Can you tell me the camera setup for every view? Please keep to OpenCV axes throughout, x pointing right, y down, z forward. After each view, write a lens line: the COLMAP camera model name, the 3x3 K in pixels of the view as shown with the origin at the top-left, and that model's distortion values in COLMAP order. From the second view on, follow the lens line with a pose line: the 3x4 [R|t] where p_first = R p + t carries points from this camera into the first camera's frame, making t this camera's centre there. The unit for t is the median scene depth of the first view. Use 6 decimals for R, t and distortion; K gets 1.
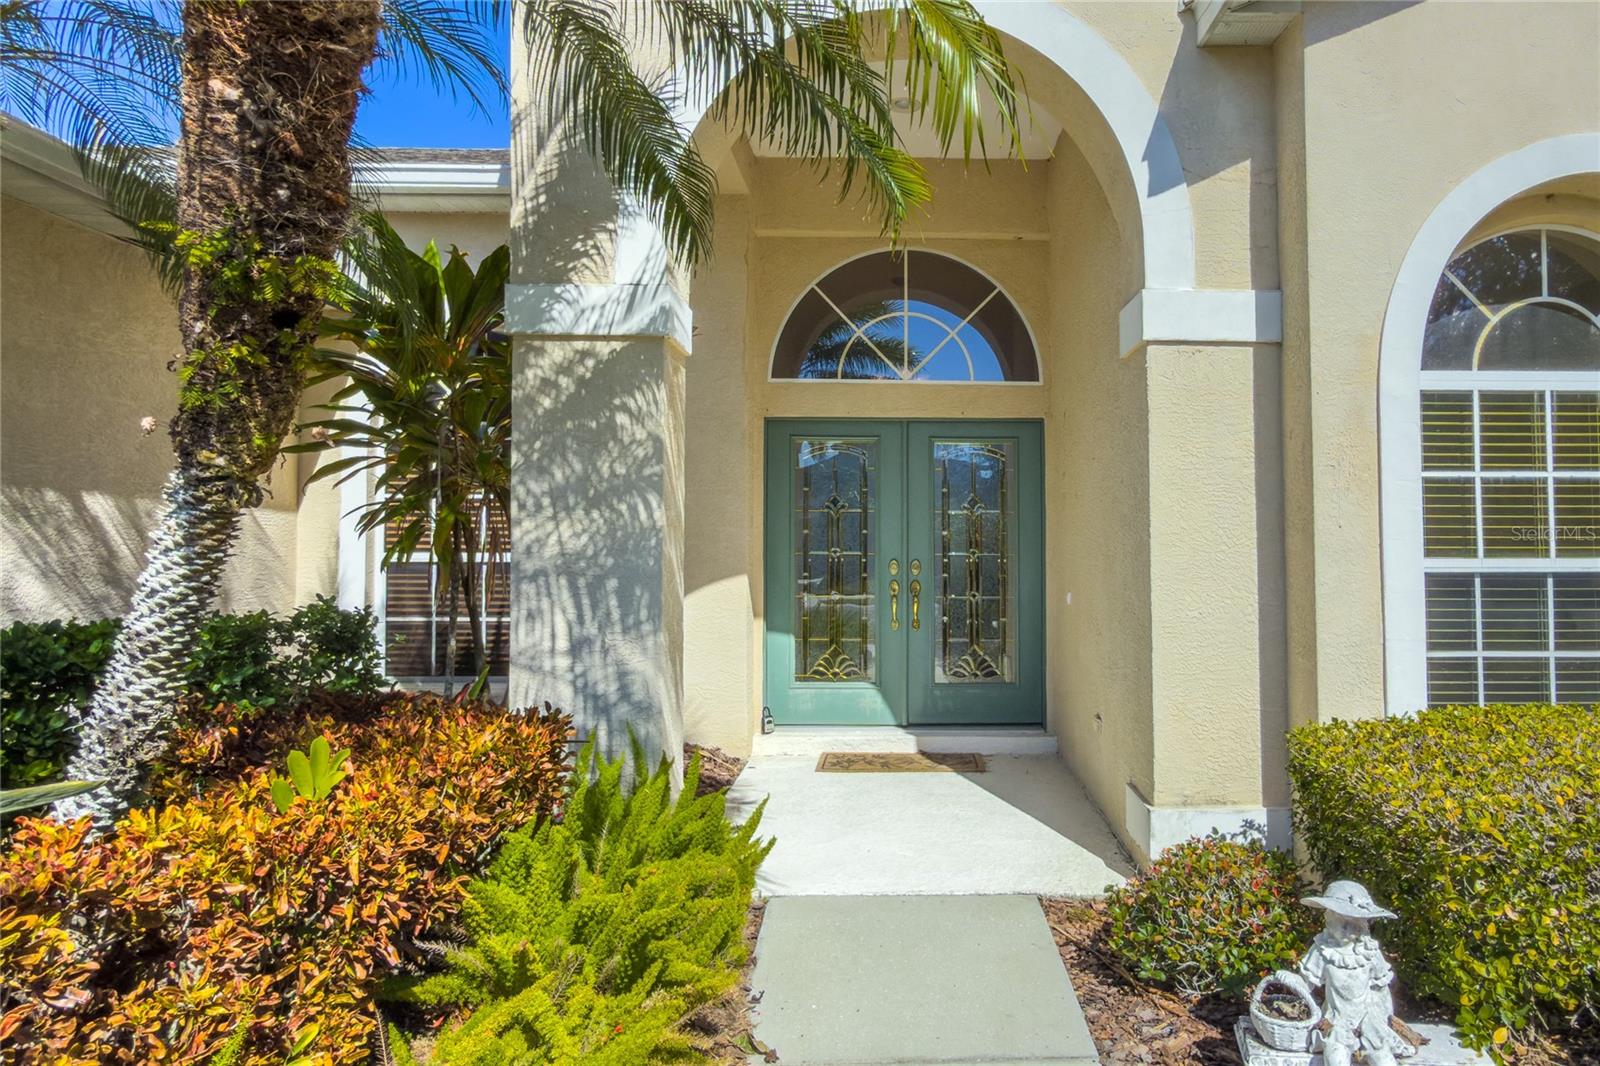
lens RADIAL K [[1613.1, 0, 800.8], [0, 1613.1, 407.9], [0, 0, 1]] dist [-0.012733, 0.010941]
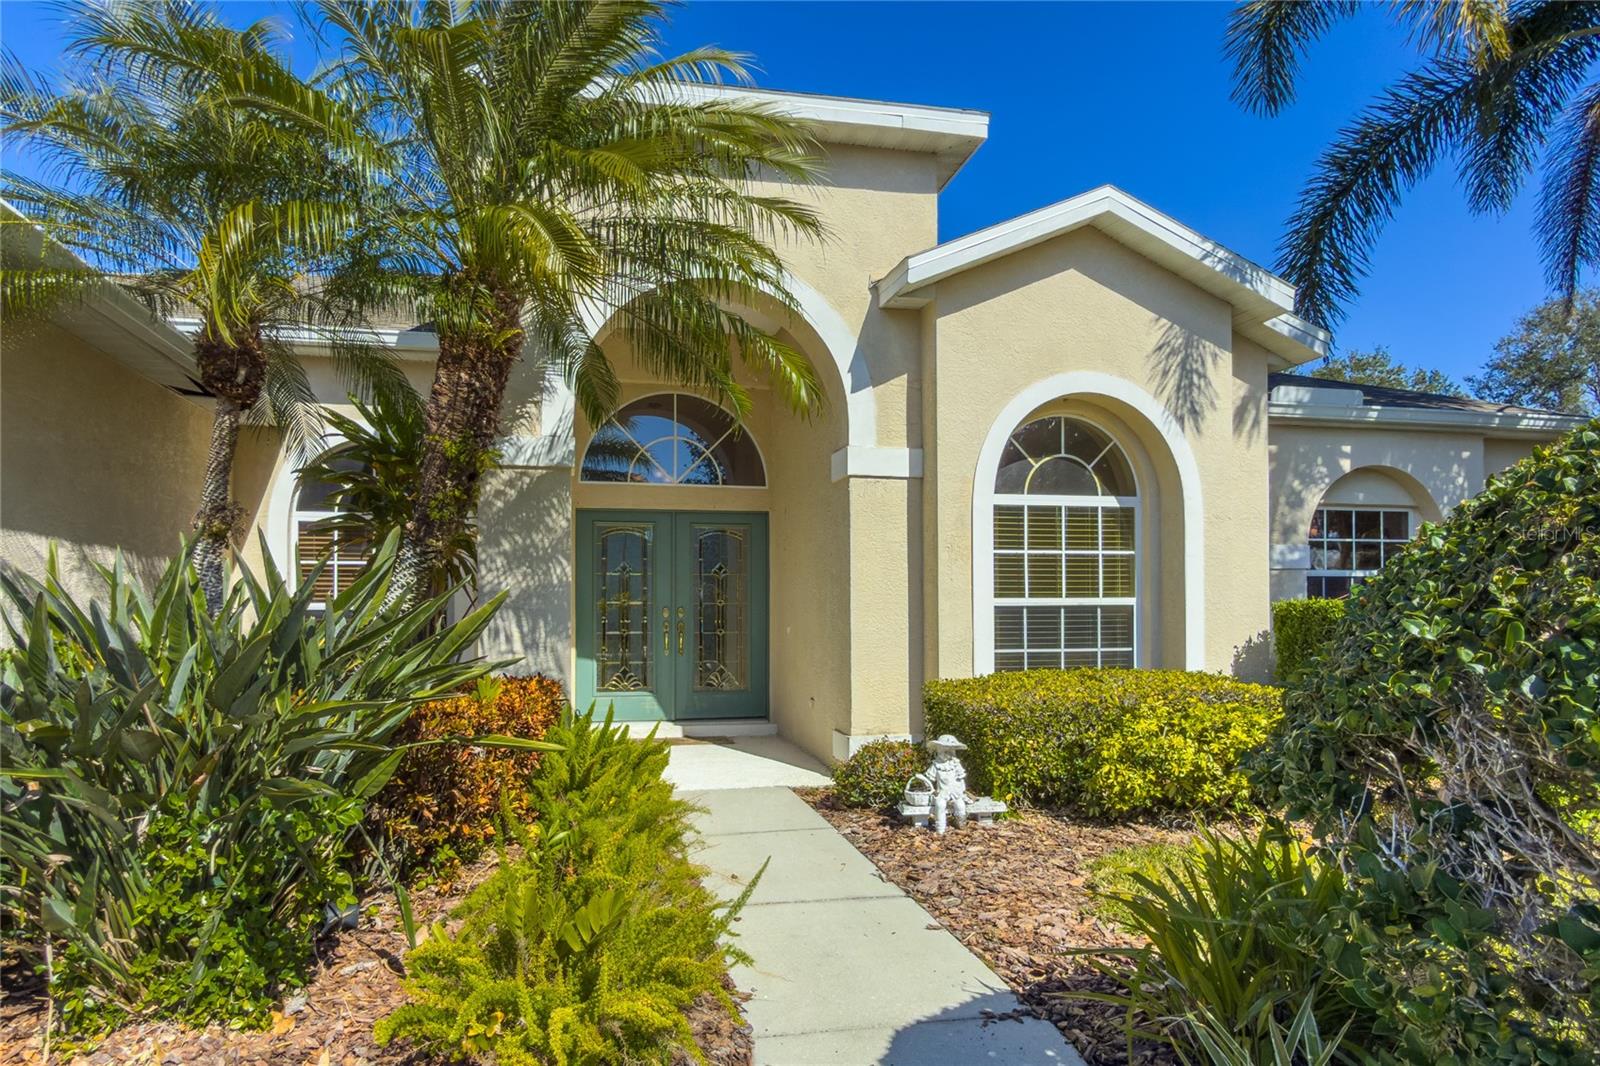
lens RADIAL K [[1613.1, 0, 800.8], [0, 1613.1, 407.9], [0, 0, 1]] dist [-0.012733, 0.010941]
pose [[0.977372, 0.024690, 0.210084, -0.213600], [-0.015416, 0.998838, -0.045668, -0.033751], [-0.210967, 0.041396, 0.976616, -0.728683]]
